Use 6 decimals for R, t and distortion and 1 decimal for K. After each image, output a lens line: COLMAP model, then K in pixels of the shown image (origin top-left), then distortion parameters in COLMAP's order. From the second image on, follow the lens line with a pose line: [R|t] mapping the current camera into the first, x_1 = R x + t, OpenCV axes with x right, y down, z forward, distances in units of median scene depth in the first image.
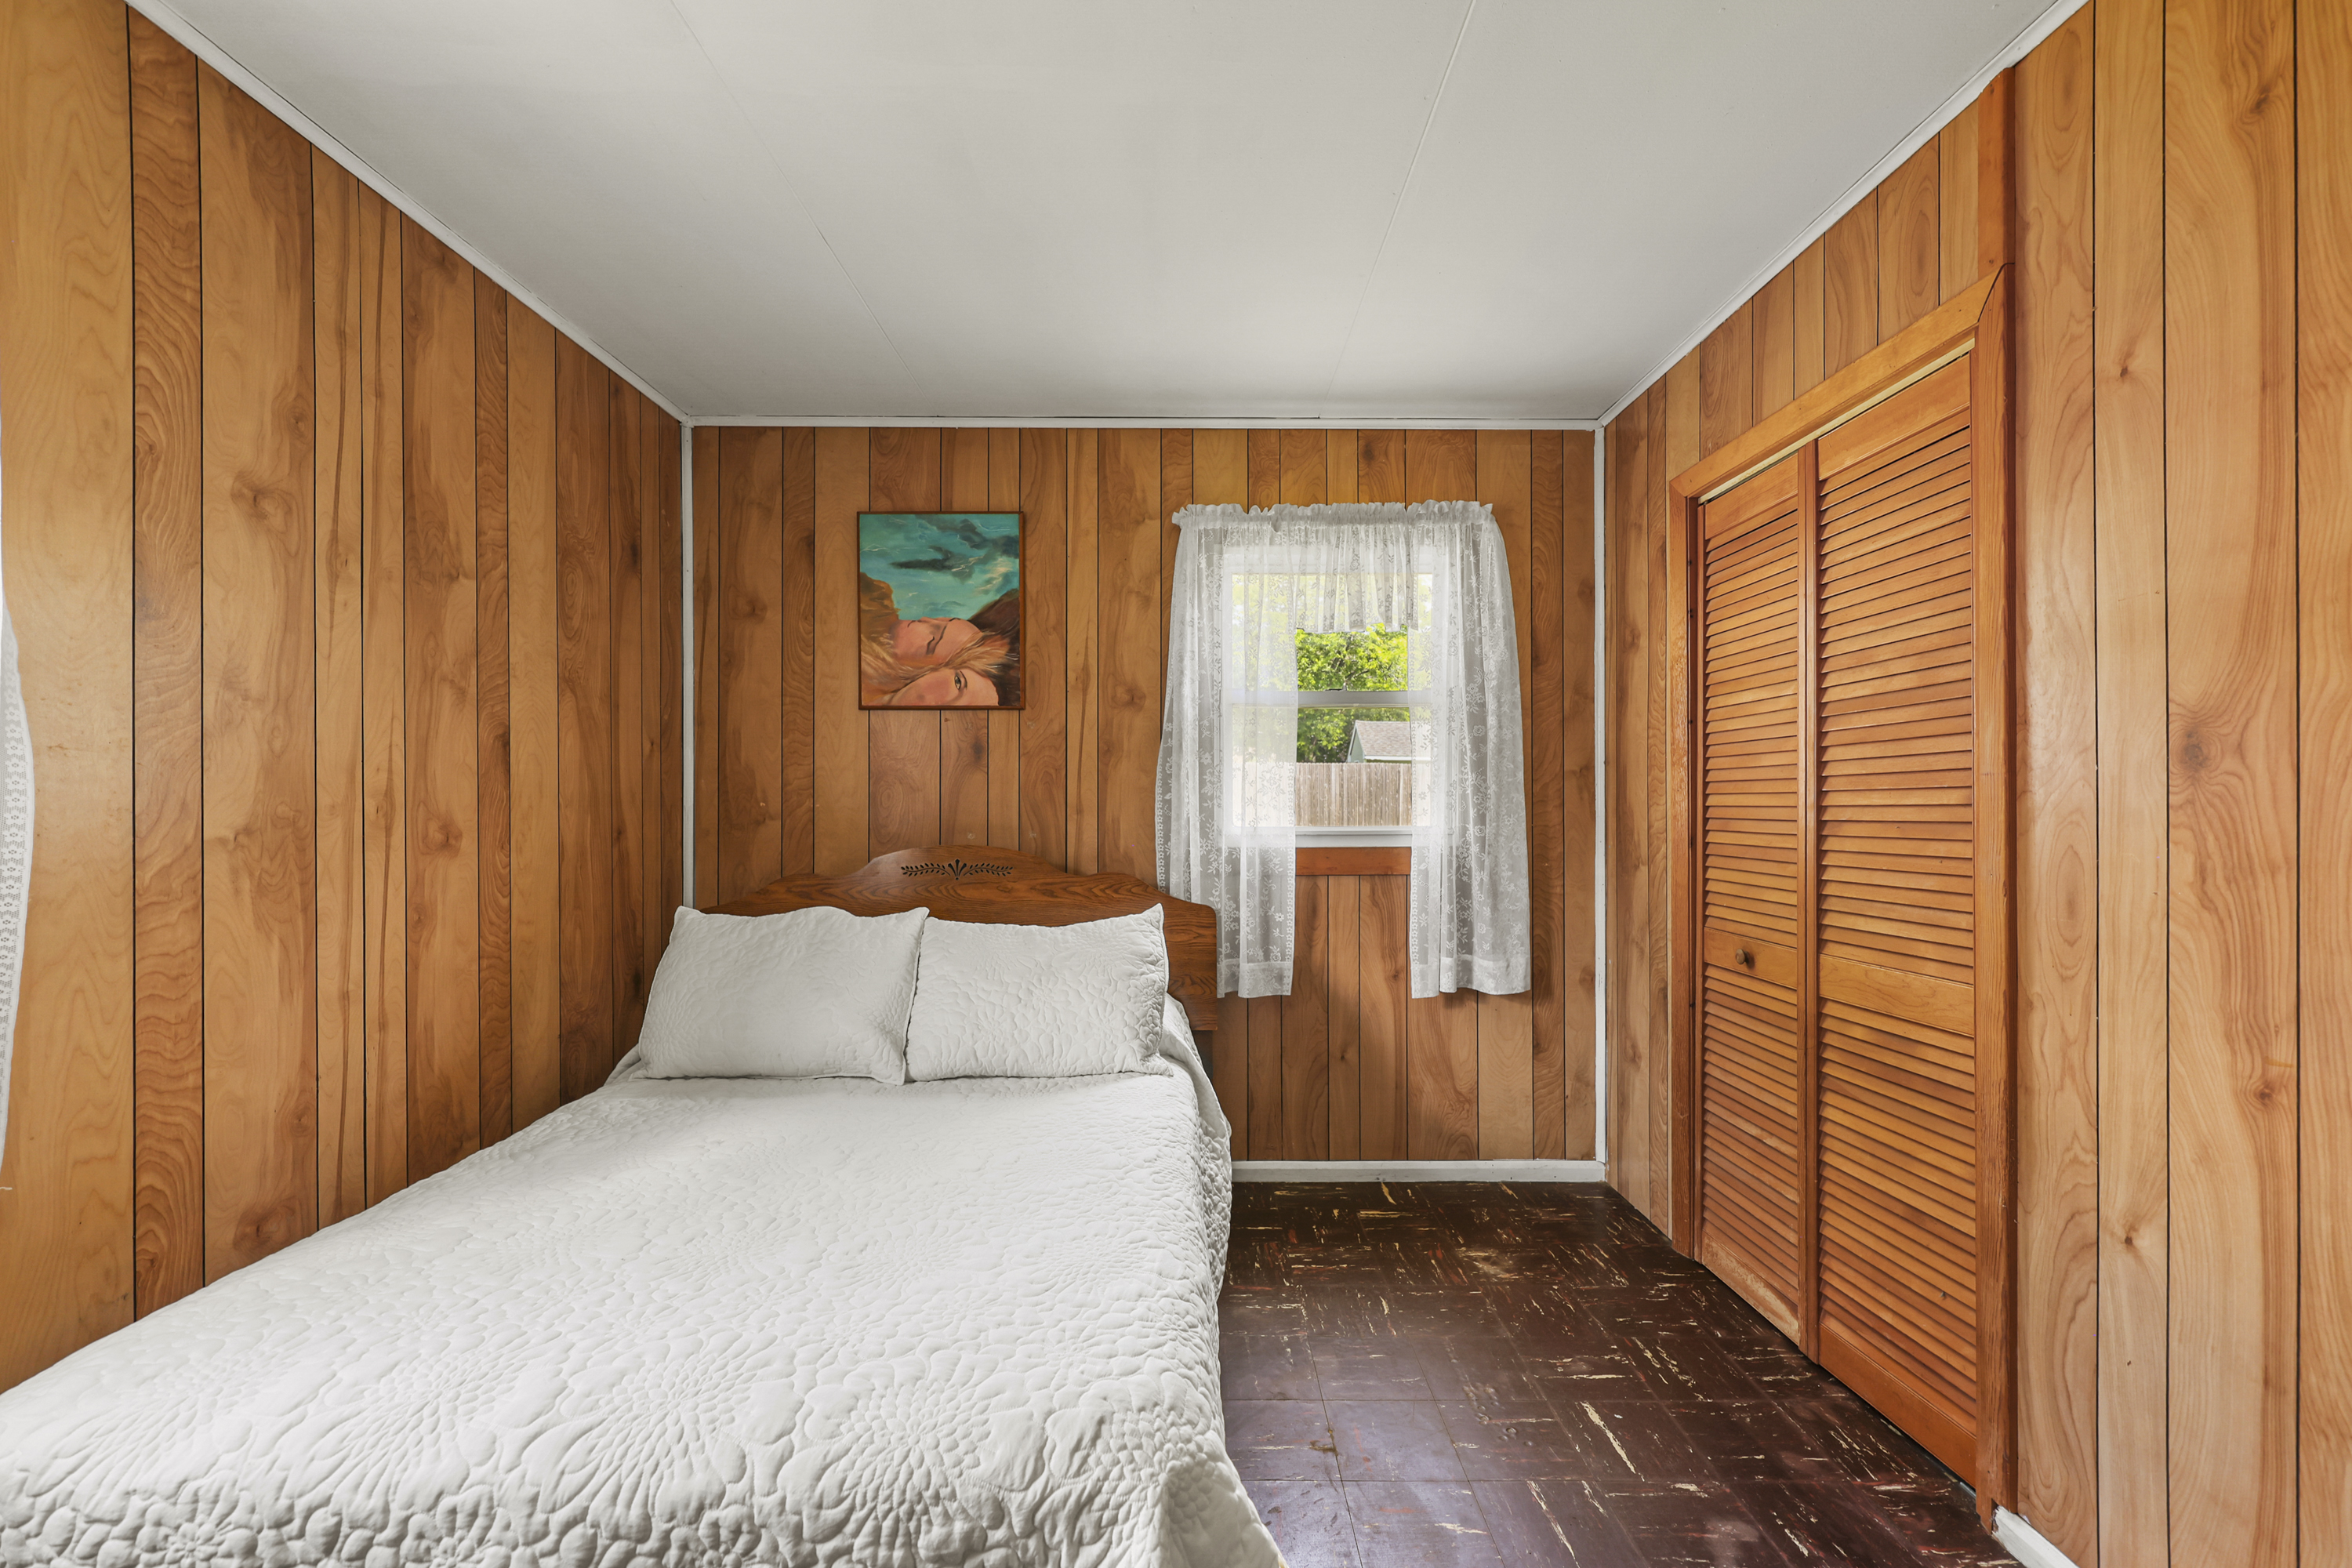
lens RADIAL K [[950.6, 0, 1160.3], [0, 950.6, 794.7], [0, 0, 1]] dist [0.001569, 0.000648]
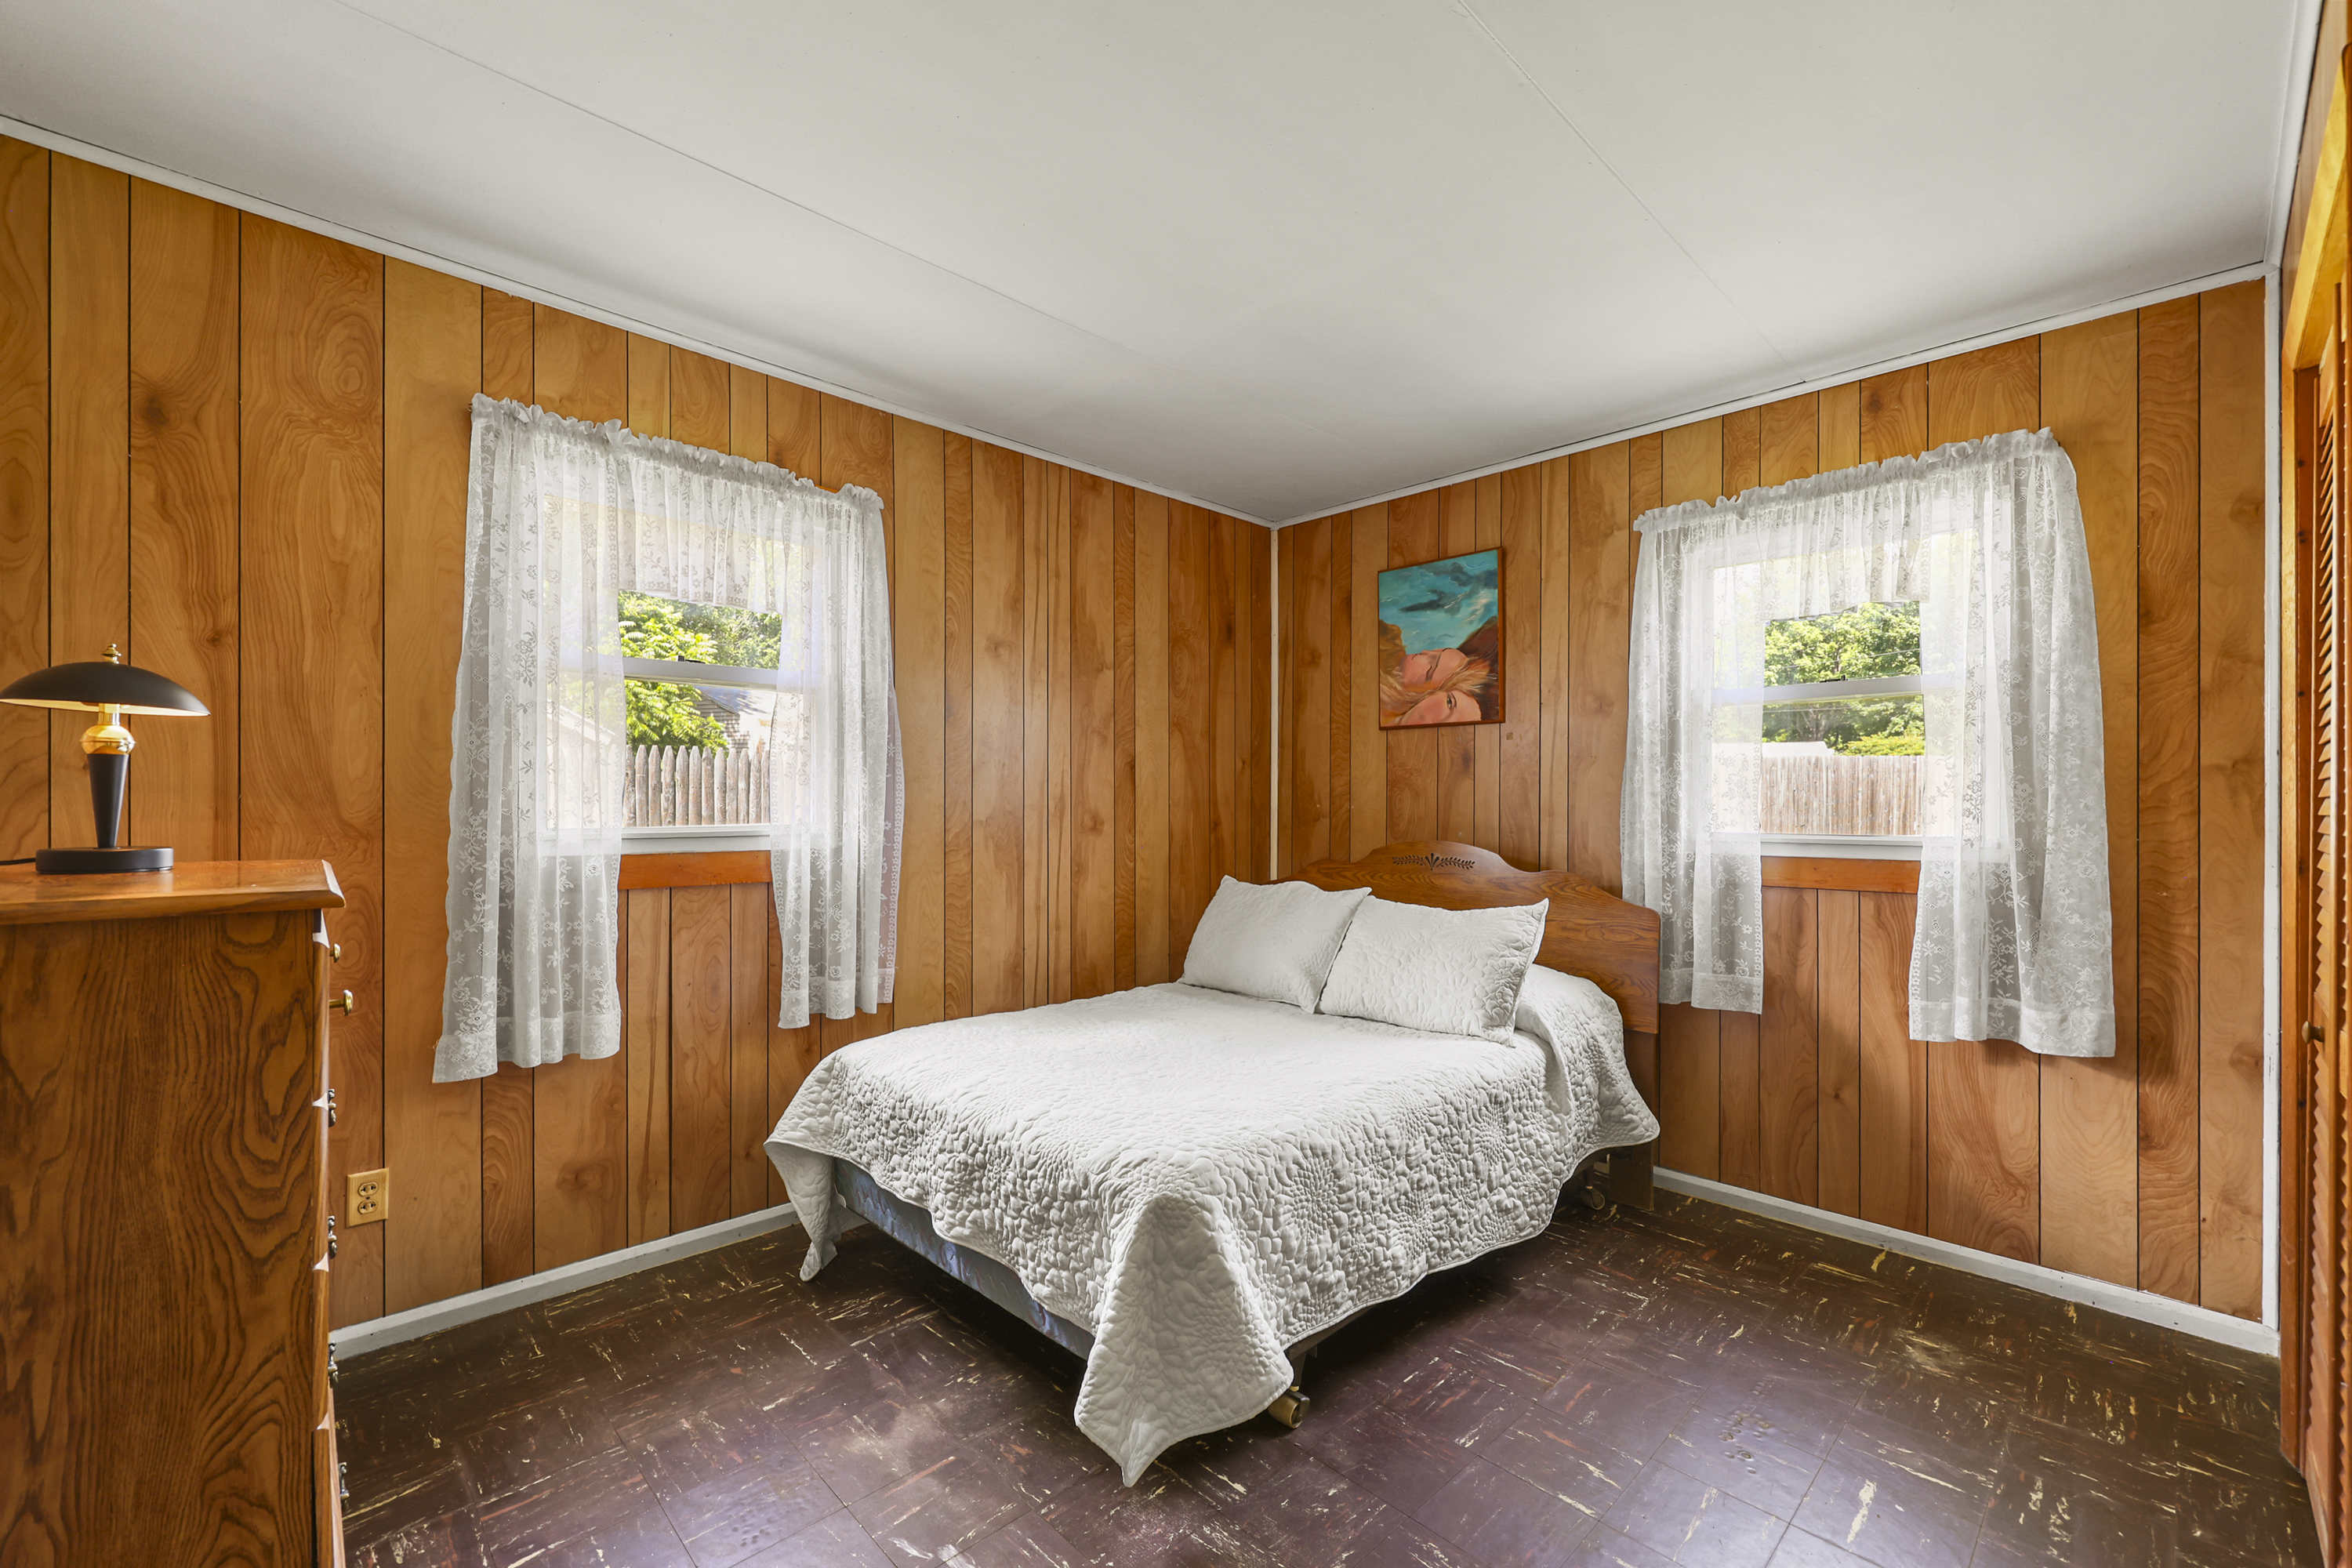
lens RADIAL K [[950.6, 0, 1182.1], [0, 950.6, 797.1], [0, 0, 1]] dist [0.001569, 0.000648]
pose [[0.699980, -0.000812, -0.714162, 0.412251], [-0.000257, 0.999999, -0.001389, -0.000393], [0.714162, 0.001156, 0.699979, -0.056431]]
